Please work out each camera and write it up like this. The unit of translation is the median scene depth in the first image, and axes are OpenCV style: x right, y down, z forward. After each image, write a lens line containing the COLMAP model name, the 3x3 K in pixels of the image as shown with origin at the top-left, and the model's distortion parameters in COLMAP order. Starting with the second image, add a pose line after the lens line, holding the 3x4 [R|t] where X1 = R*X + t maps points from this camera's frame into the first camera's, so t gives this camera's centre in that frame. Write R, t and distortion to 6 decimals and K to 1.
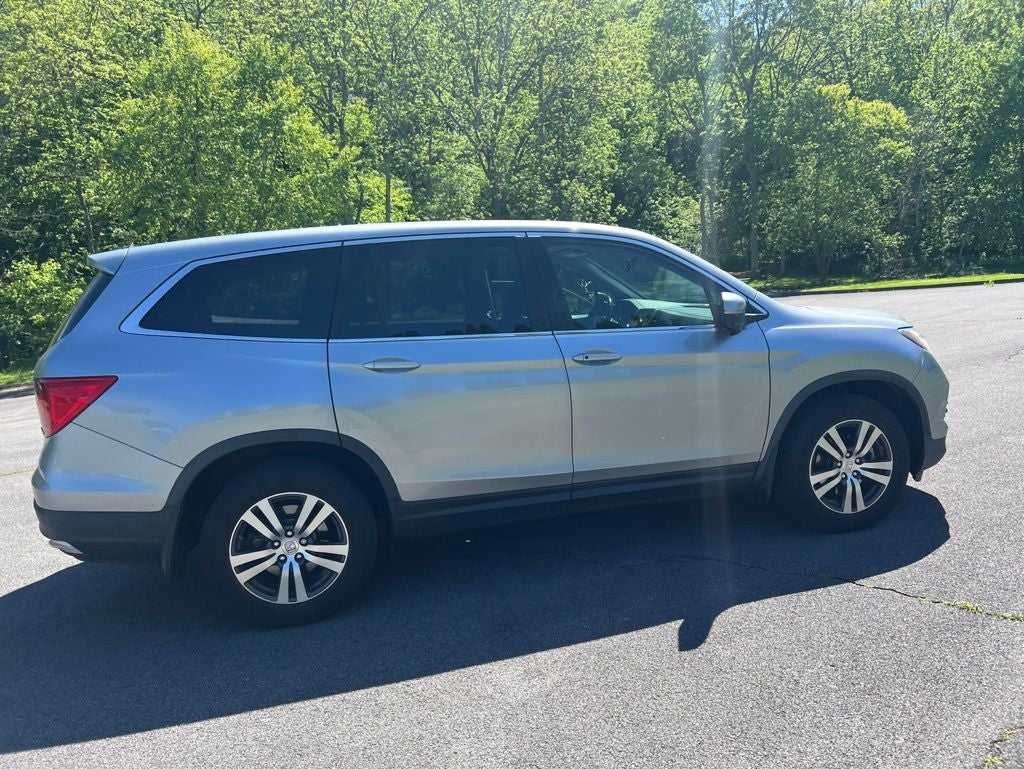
lens RADIAL K [[769.9, 0, 520.9], [0, 769.9, 383.7], [0, 0, 1]] dist [0.046989, -0.050944]
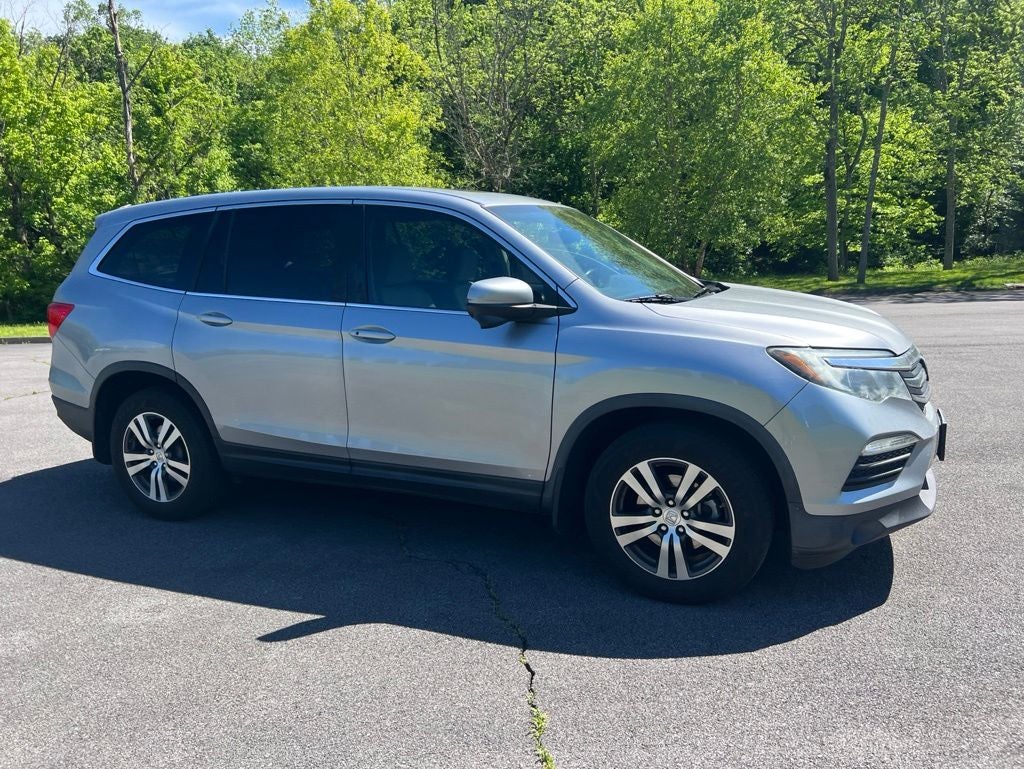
lens RADIAL K [[766.6, 0, 525.2], [0, 766.6, 380.9], [0, 0, 1]] dist [0.055873, -0.059419]
pose [[0.785550, 0.156222, -0.598754, 0.828378], [-0.114389, 0.987592, 0.107600, -0.102014], [0.608134, -0.016034, 0.793672, 0.352164]]
